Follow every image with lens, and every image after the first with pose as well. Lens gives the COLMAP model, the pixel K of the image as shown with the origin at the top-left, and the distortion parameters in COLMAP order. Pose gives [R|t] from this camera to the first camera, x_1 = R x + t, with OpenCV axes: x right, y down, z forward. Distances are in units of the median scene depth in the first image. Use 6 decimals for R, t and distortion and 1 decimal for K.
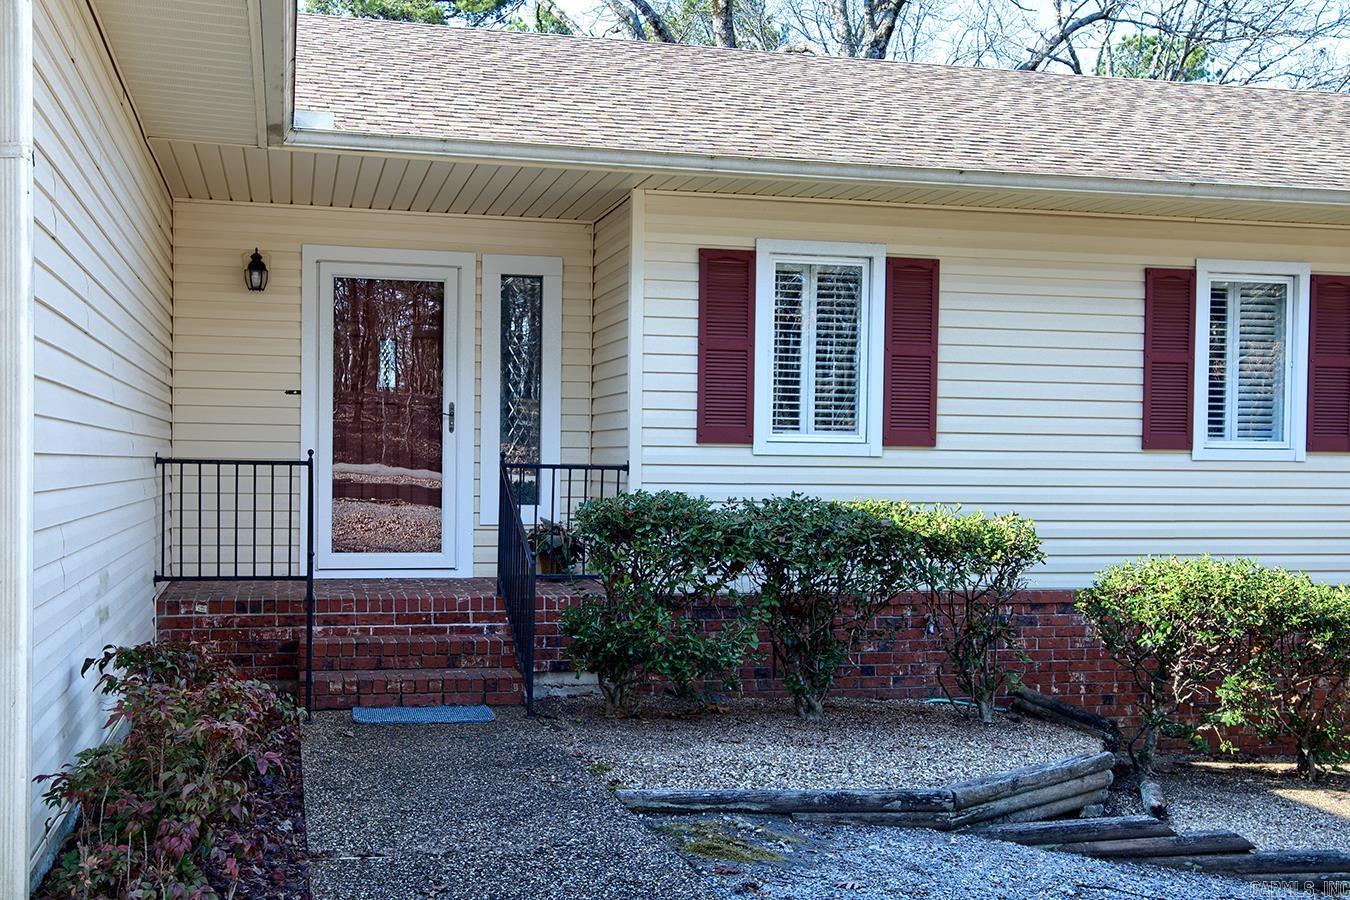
lens RADIAL K [[1578.7, 0, 672.7], [0, 1578.7, 480.5], [0, 0, 1]] dist [0.060535, 0.009118]
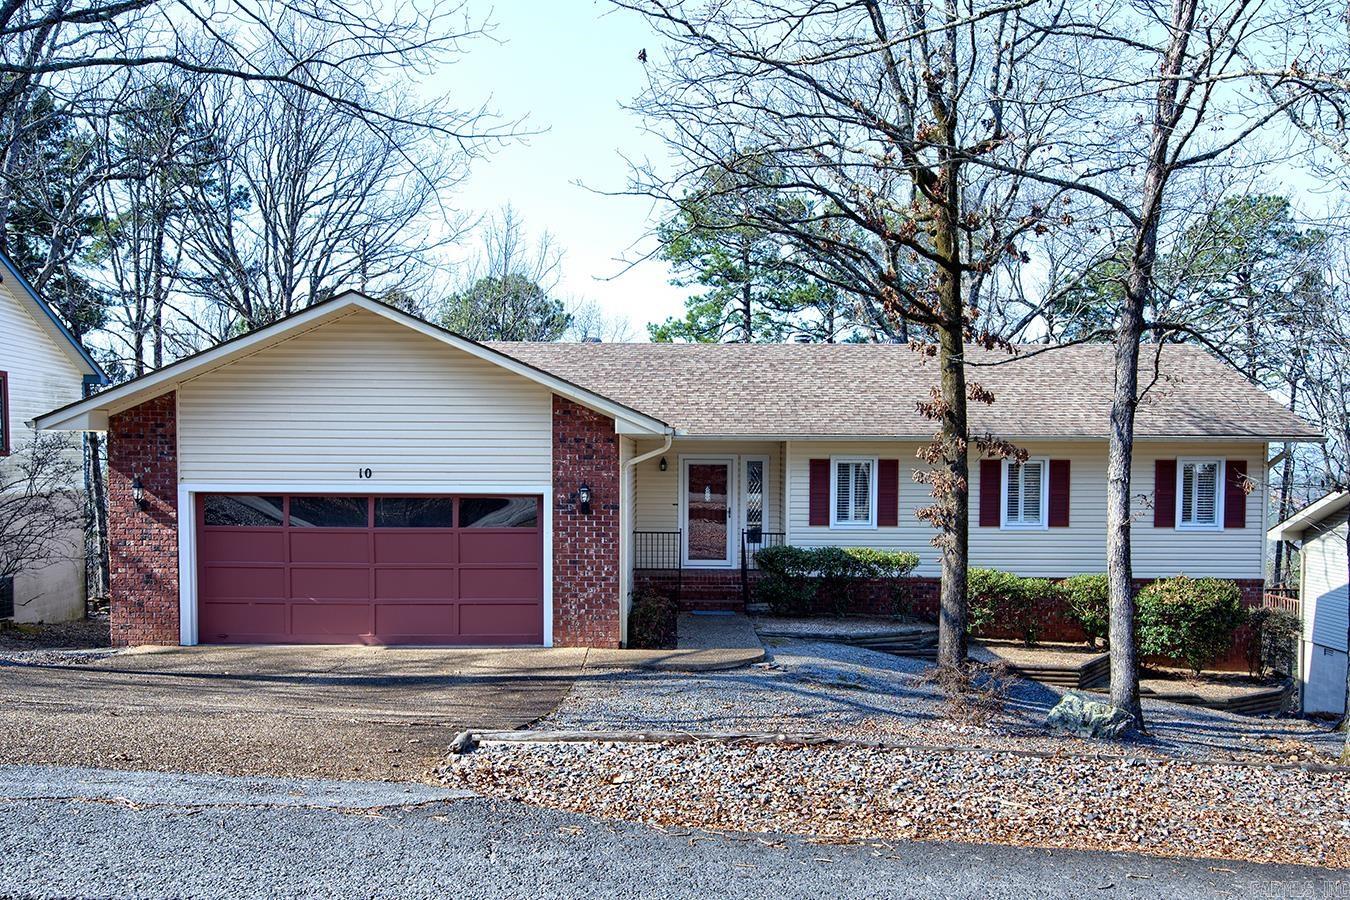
lens RADIAL K [[1578.7, 0, 672.7], [0, 1578.7, 480.5], [0, 0, 1]] dist [0.060535, 0.009118]
pose [[0.970809, 0.004843, -0.239804, 0.480725], [0.001422, 0.999662, 0.025945, -0.187021], [0.239848, -0.025529, 0.970475, -1.935378]]
